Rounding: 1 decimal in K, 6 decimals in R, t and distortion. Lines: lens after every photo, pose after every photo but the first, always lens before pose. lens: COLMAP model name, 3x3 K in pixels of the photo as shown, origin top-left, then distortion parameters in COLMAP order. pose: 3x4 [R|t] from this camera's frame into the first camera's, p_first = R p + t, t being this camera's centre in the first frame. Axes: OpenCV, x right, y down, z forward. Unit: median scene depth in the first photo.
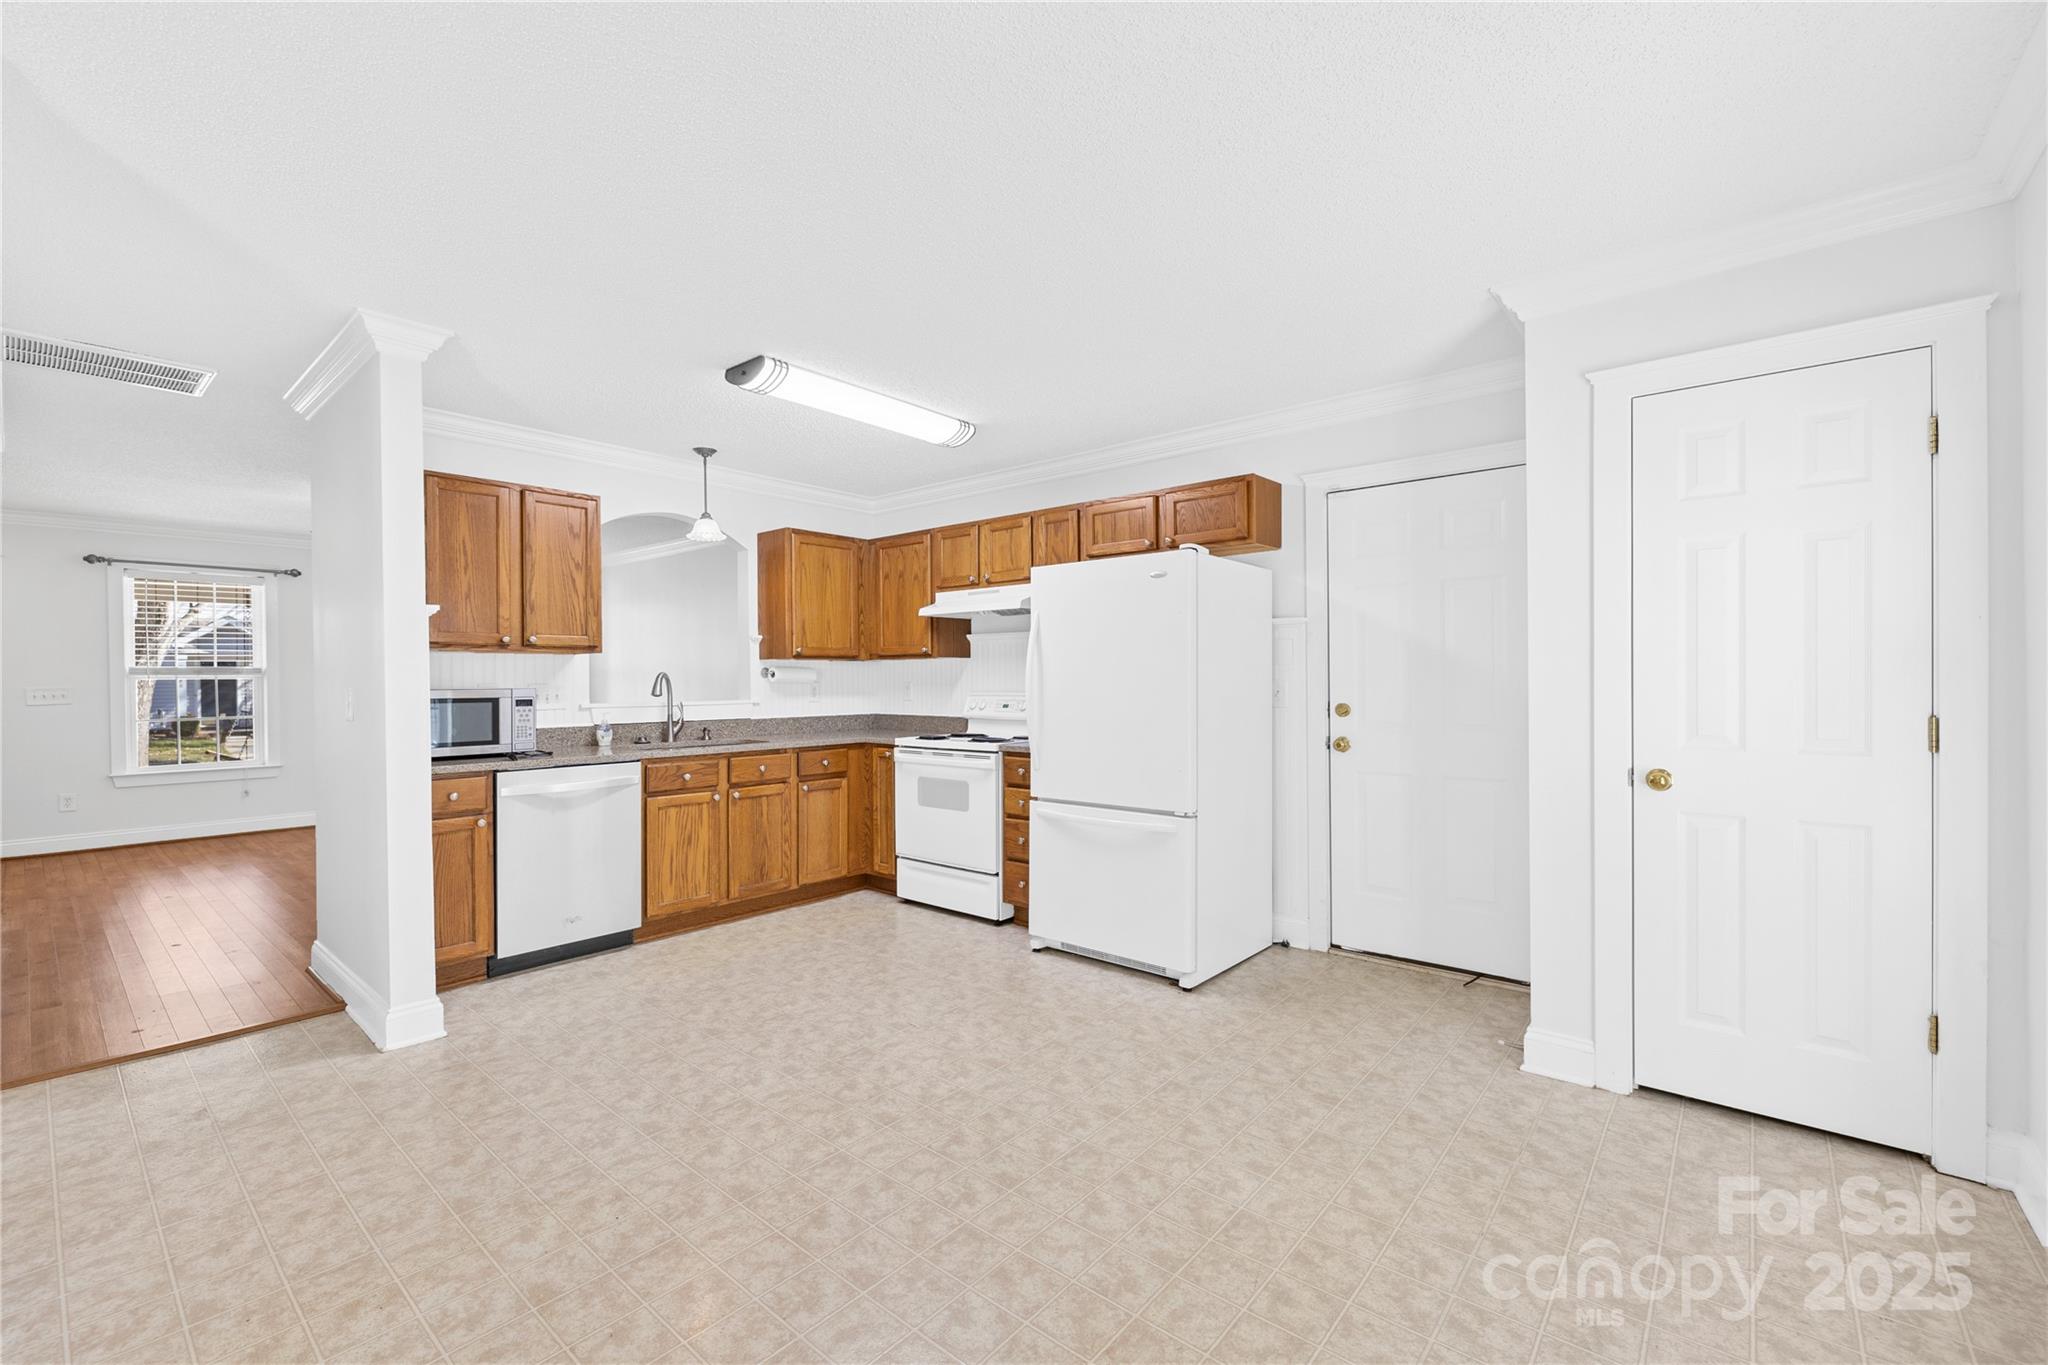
lens RADIAL K [[856.0, 0, 1009.7], [0, 856.0, 683.1], [0, 0, 1]] dist [-0.004042, -0.000359]
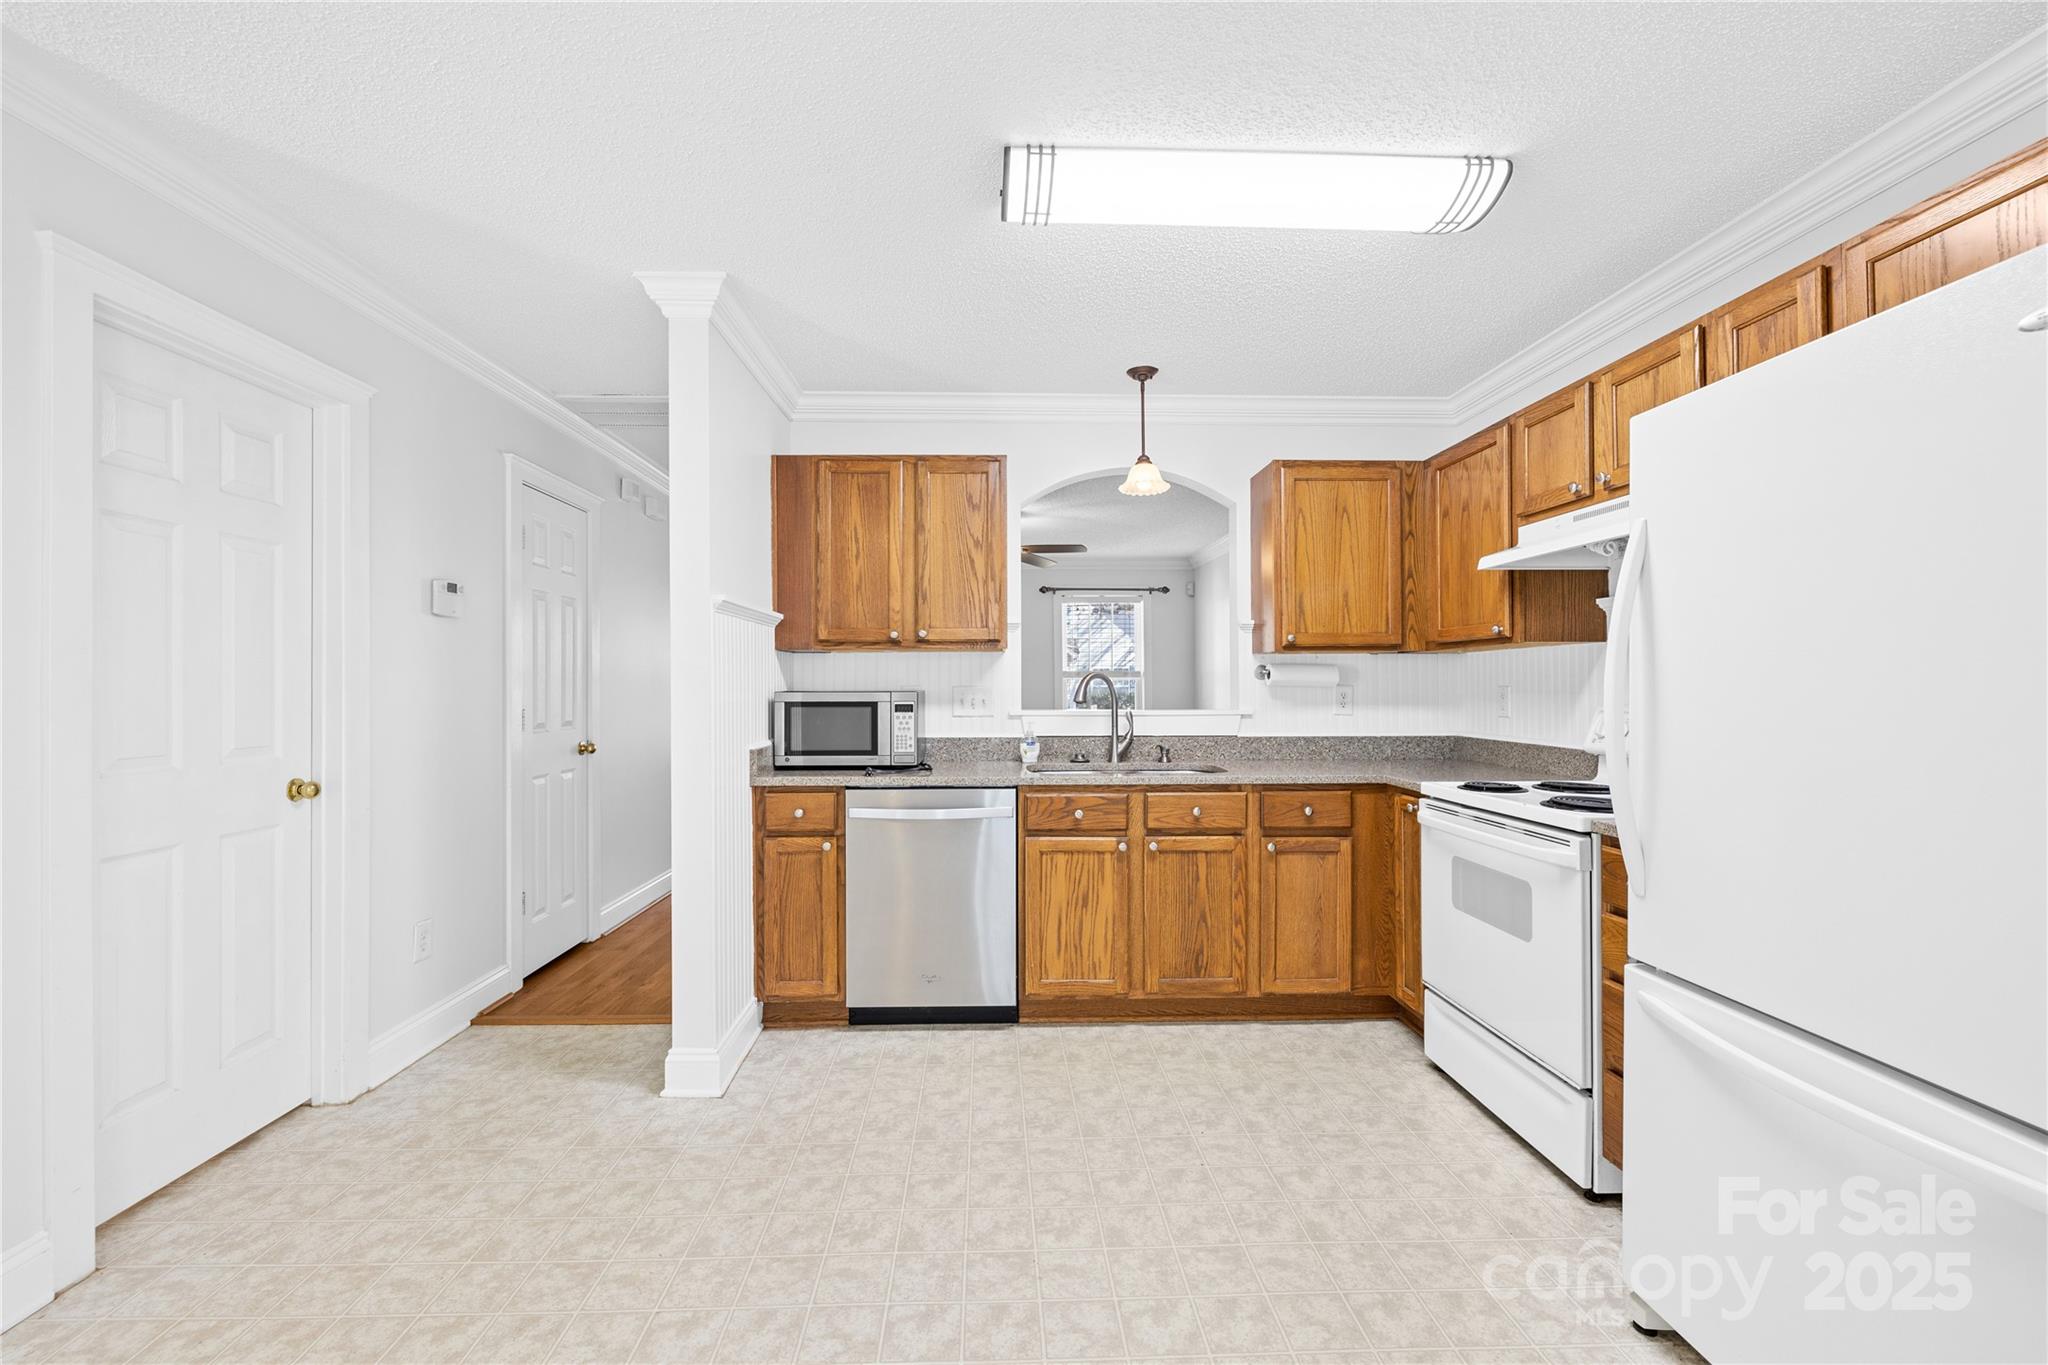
lens RADIAL K [[856.1, 0, 1015.3], [0, 856.1, 679.4], [0, 0, 1]] dist [-0.001222, 0.000009]
pose [[0.677953, -0.001034, -0.735105, 0.119159], [-0.004797, 0.999971, -0.005830, -0.001075], [0.735090, 0.007479, 0.677928, 0.442578]]
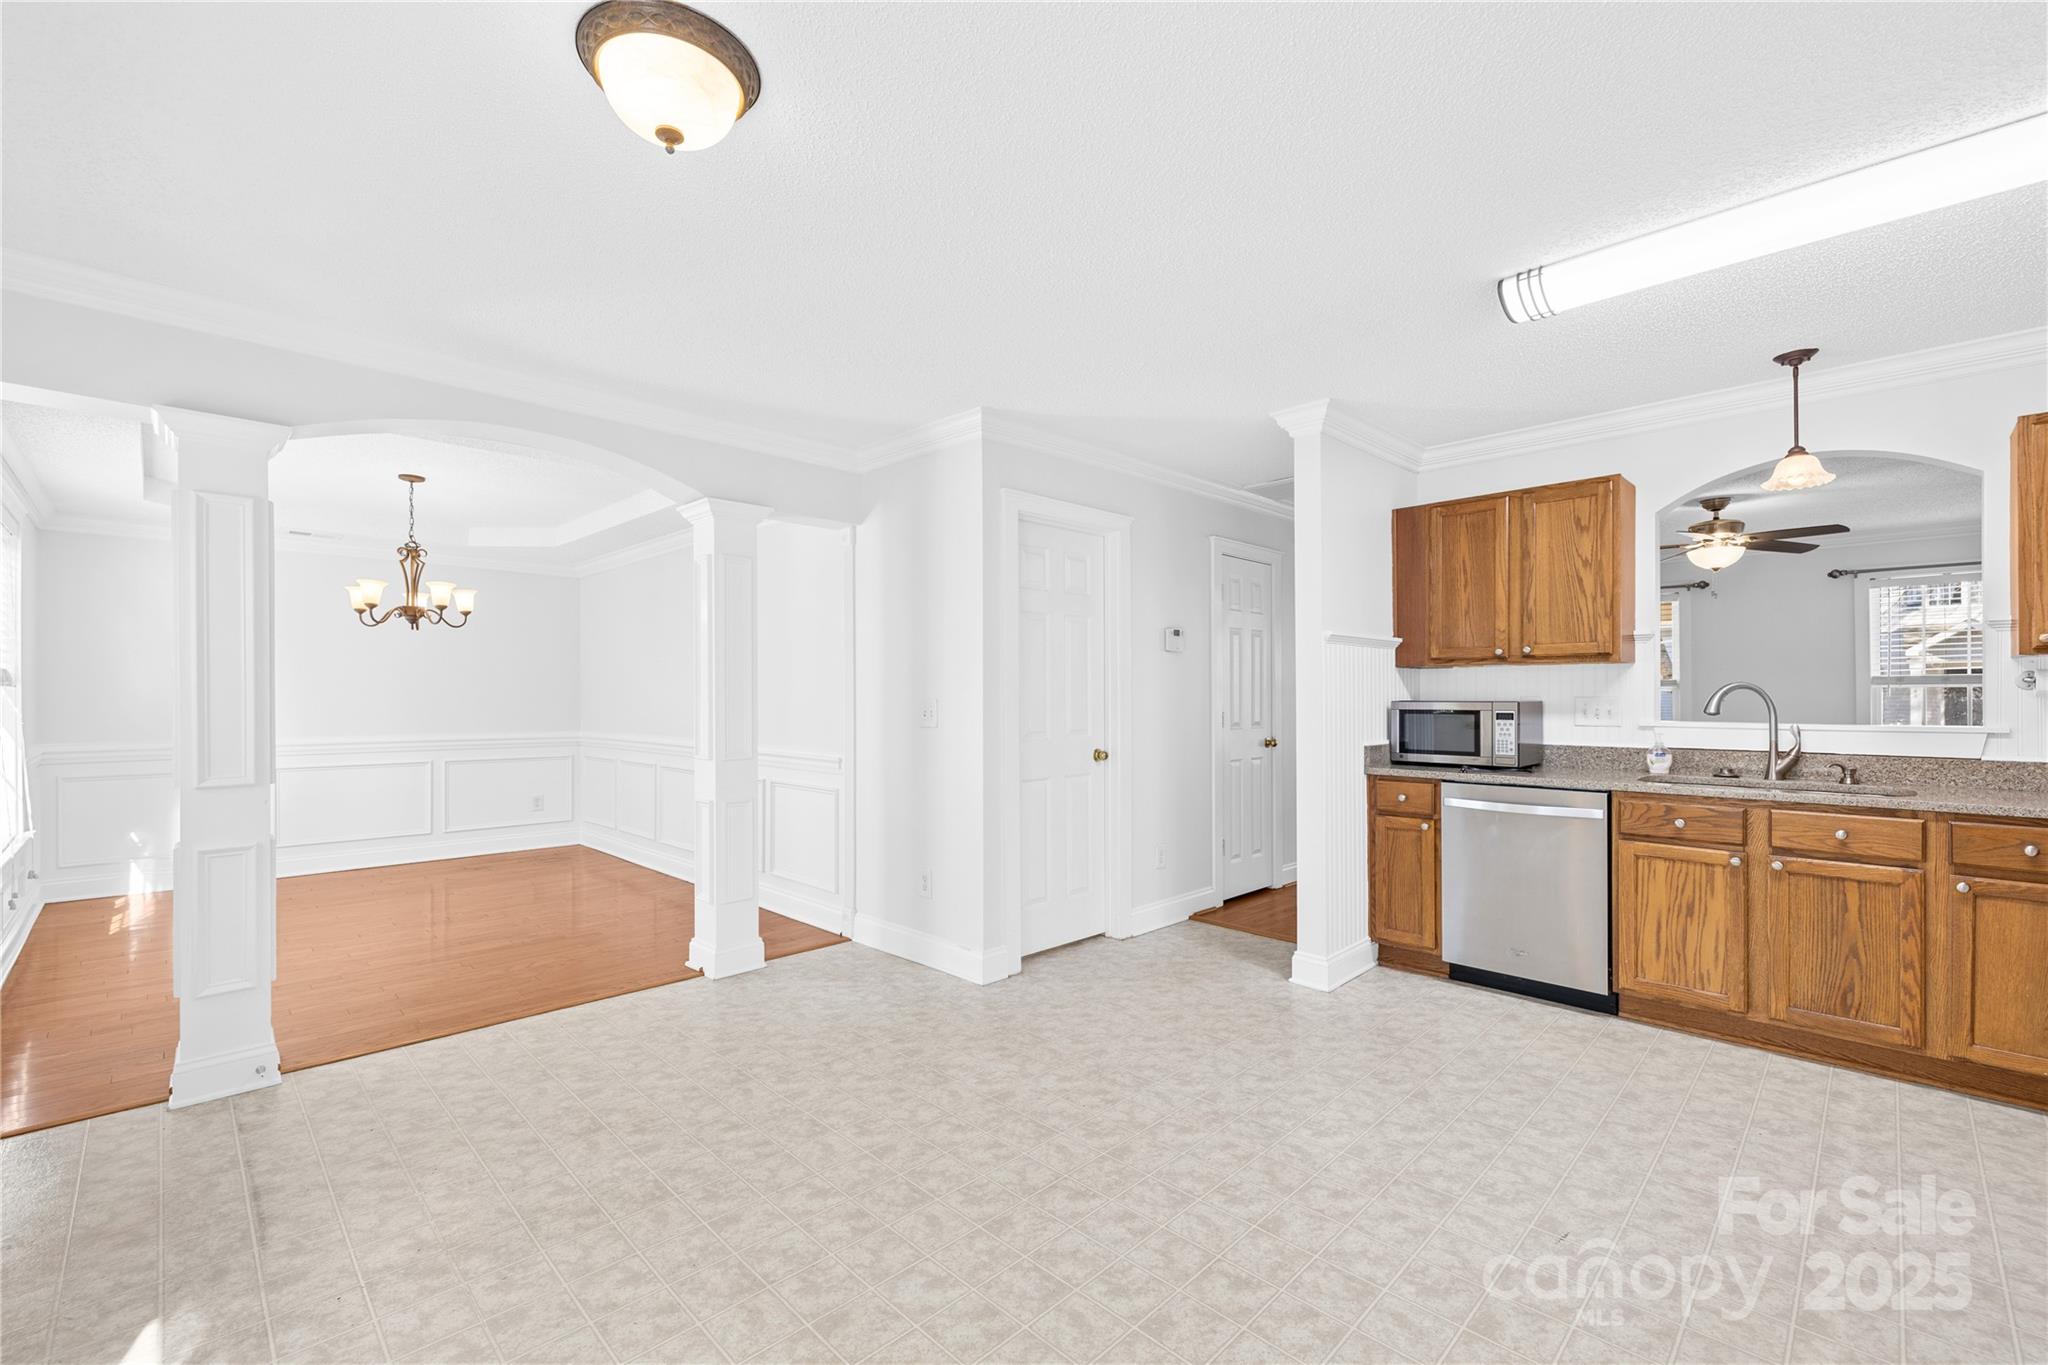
lens RADIAL K [[862.4, 0, 1015.2], [0, 862.4, 696.6], [0, 0, 1]] dist [-0.001090, -0.000147]
pose [[-0.078993, 0.007230, -0.996849, 0.398100], [-0.002254, 0.999970, 0.007431, -0.004781], [0.996873, 0.002834, -0.078975, 0.460763]]
